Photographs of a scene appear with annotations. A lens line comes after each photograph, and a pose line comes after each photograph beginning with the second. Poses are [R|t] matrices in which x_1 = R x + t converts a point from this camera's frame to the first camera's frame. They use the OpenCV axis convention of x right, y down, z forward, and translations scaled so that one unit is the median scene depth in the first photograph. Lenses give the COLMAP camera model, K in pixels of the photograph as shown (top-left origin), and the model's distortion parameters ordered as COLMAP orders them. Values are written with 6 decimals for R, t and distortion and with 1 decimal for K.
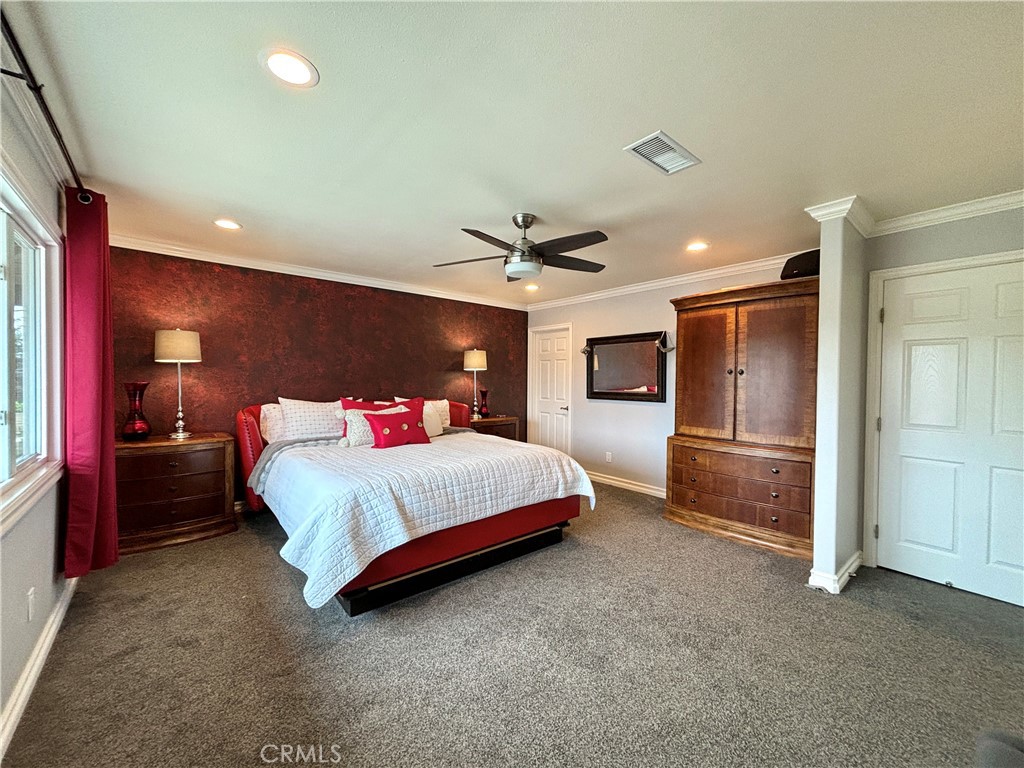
lens RADIAL K [[407.7, 0, 508.4], [0, 407.7, 385.5], [0, 0, 1]] dist [0.001077, -0.001025]
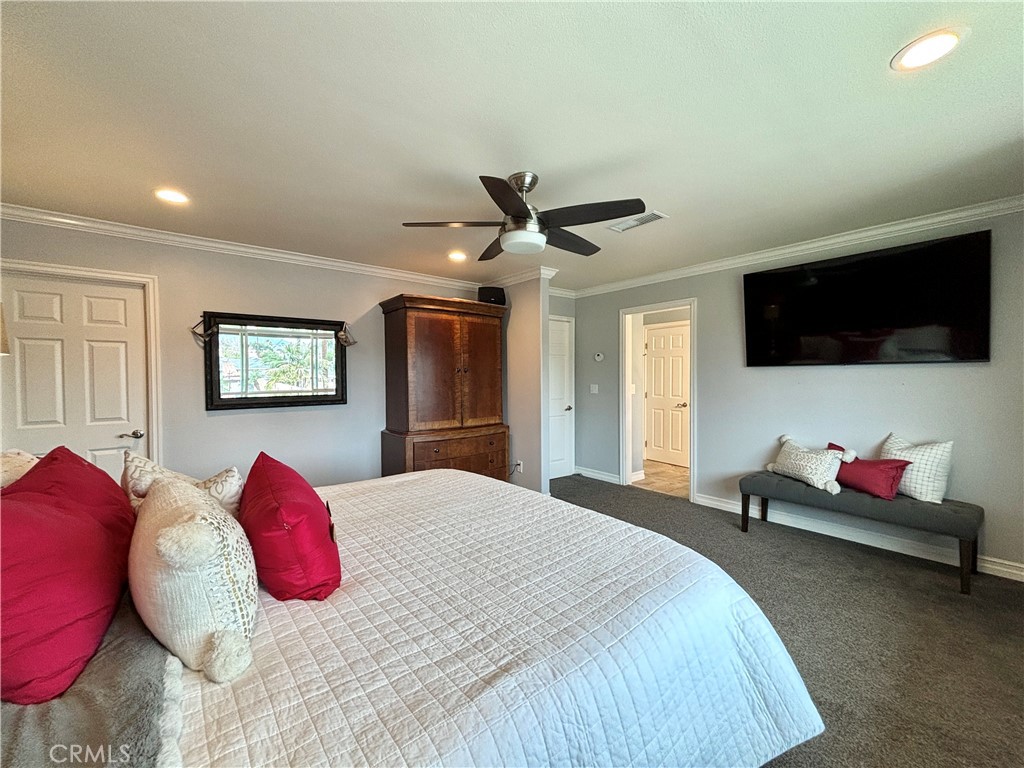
lens RADIAL K [[407.7, 0, 507.8], [0, 407.7, 385.9], [0, 0, 1]] dist [0.001077, -0.001025]
pose [[-0.007508, -0.020744, 0.999757, -0.656448], [0.028711, 0.999368, 0.020951, -0.008219], [-0.999560, 0.028862, -0.006908, 0.891297]]
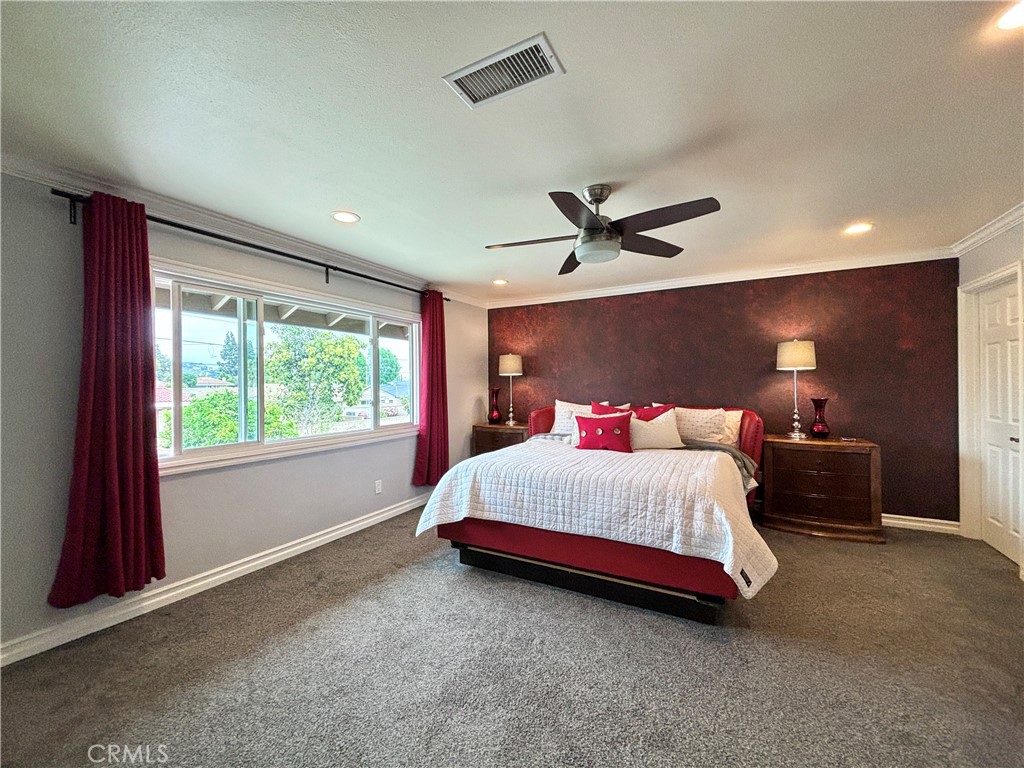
lens RADIAL K [[407.7, 0, 512.8], [0, 407.7, 382.0], [0, 0, 1]] dist [0.001077, -0.001025]
pose [[0.368836, -0.016008, -0.929357, 0.624366], [-0.003329, 0.999823, -0.018543, -0.002347], [0.929489, 0.009933, 0.368717, 0.439850]]
